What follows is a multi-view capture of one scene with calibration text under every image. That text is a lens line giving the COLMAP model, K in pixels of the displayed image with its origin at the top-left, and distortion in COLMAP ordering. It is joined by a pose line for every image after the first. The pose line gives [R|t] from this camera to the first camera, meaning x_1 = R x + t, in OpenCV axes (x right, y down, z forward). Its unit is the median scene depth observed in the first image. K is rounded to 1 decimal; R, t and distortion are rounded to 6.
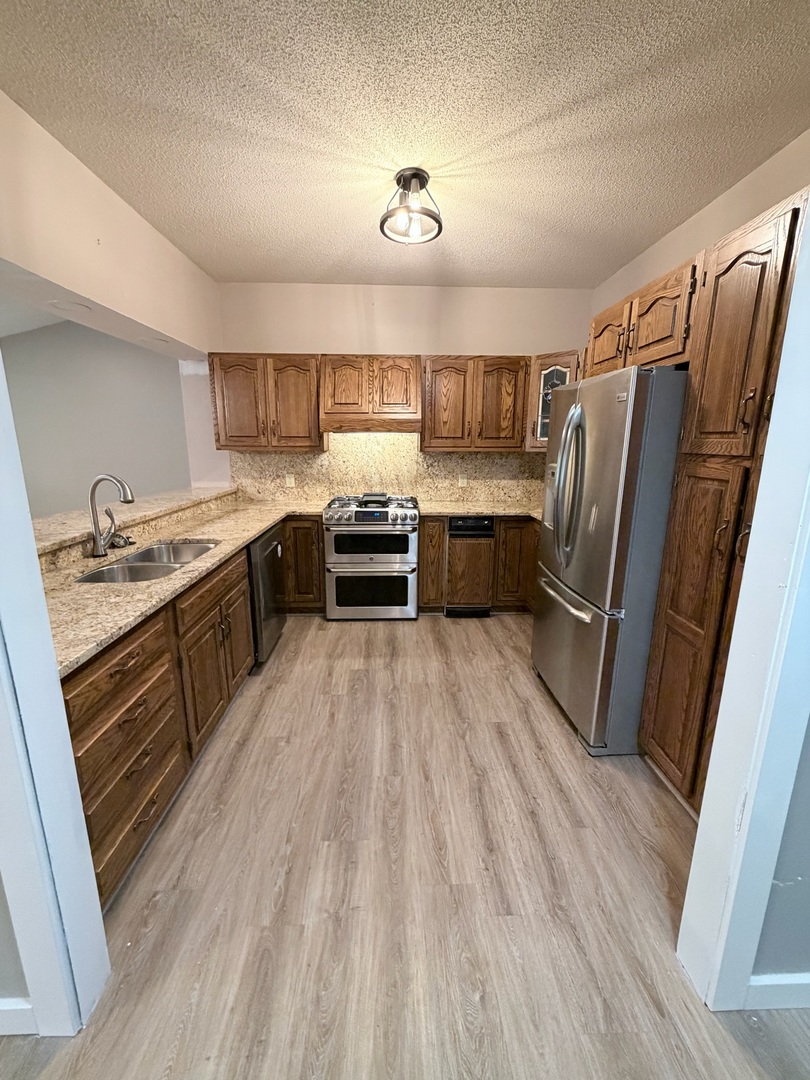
lens RADIAL K [[429.9, 0, 404.7], [0, 429.9, 535.2], [0, 0, 1]] dist [0.001314, 0.000103]
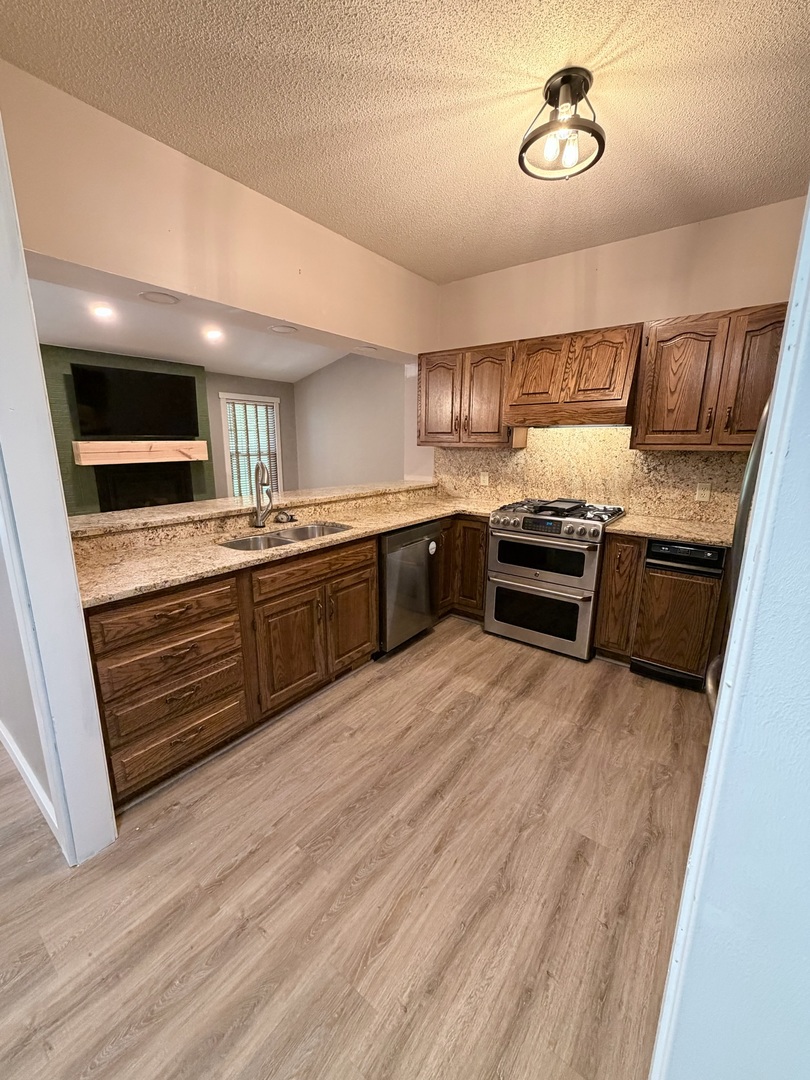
lens RADIAL K [[429.9, 0, 404.4], [0, 429.9, 534.9], [0, 0, 1]] dist [0.001314, 0.000103]
pose [[0.774327, 0.135838, -0.618034, 0.282755], [-0.137438, 0.989475, 0.045282, -0.031167], [0.617680, 0.049878, 0.784846, 0.201433]]
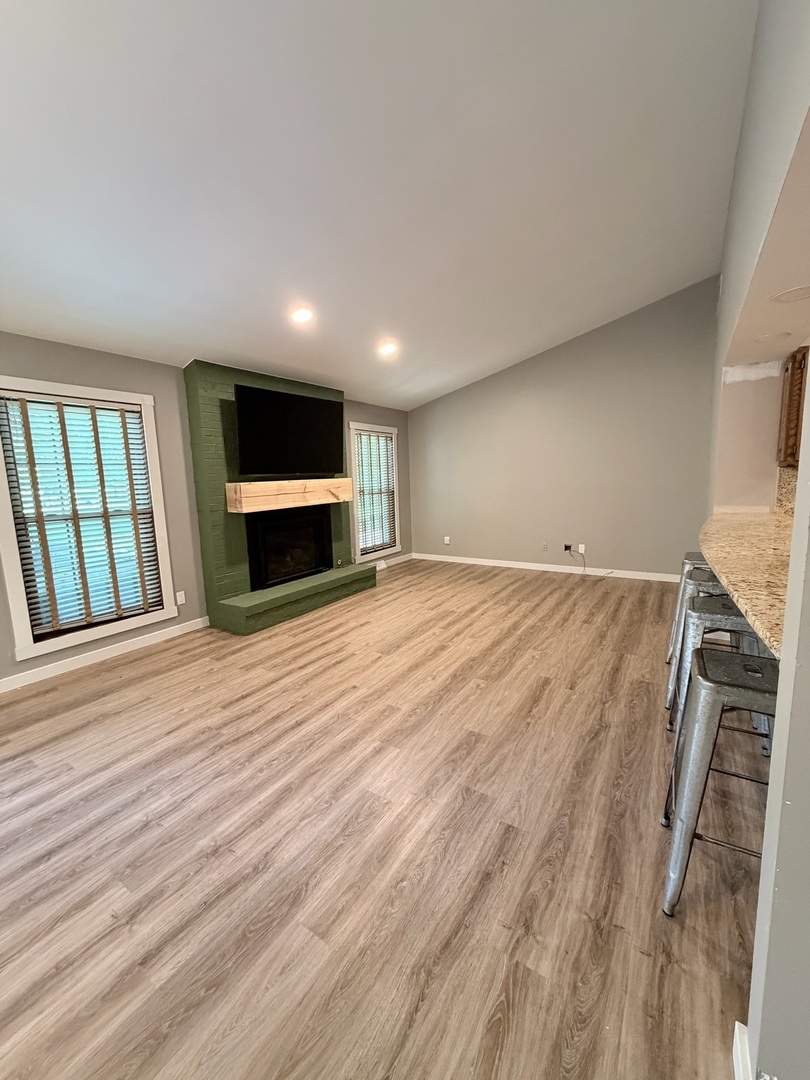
lens RADIAL K [[429.9, 0, 401.0], [0, 429.9, 534.7], [0, 0, 1]] dist [0.001314, 0.000103]
pose [[0.814240, 0.048729, -0.578480, -0.718366], [-0.089480, 0.995097, -0.042125, 0.030371], [0.573591, 0.086062, 0.814608, -0.072842]]
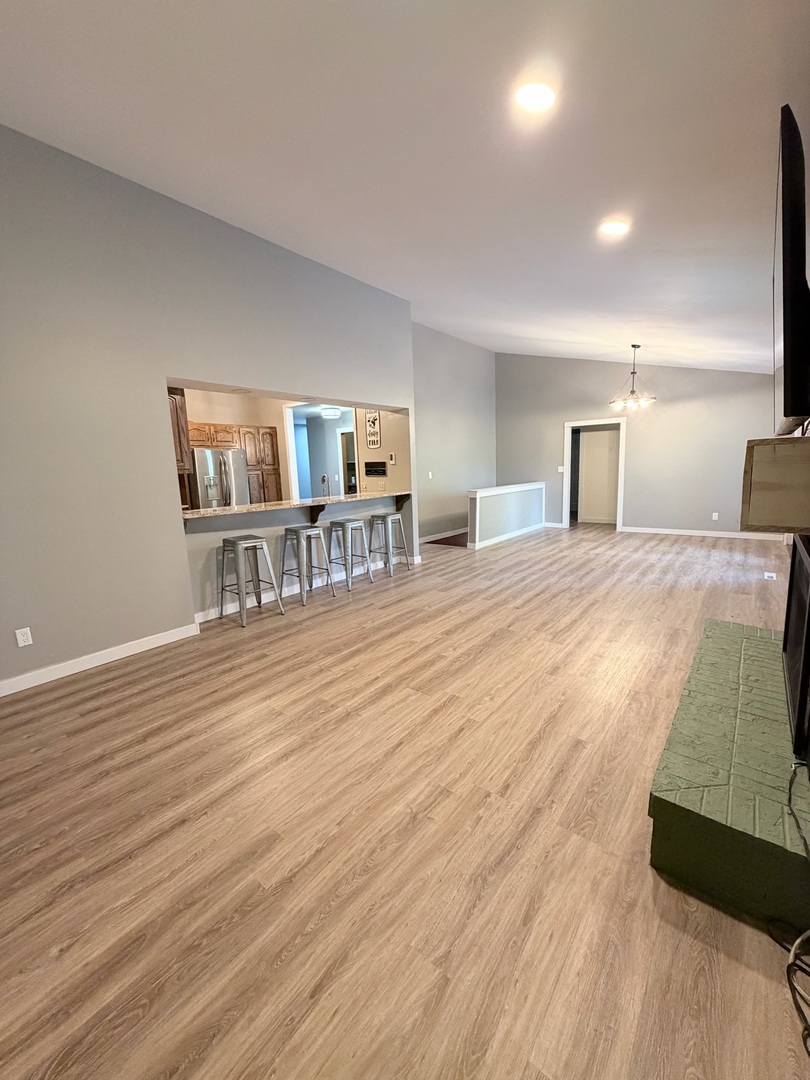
lens RADIAL K [[429.9, 0, 404.3], [0, 429.9, 535.9], [0, 0, 1]] dist [0.001314, 0.000103]
pose [[-0.756441, -0.078442, 0.649341, -2.006067], [0.173289, 0.933269, 0.314611, -0.382945], [-0.630688, 0.350508, -0.692370, 1.868431]]
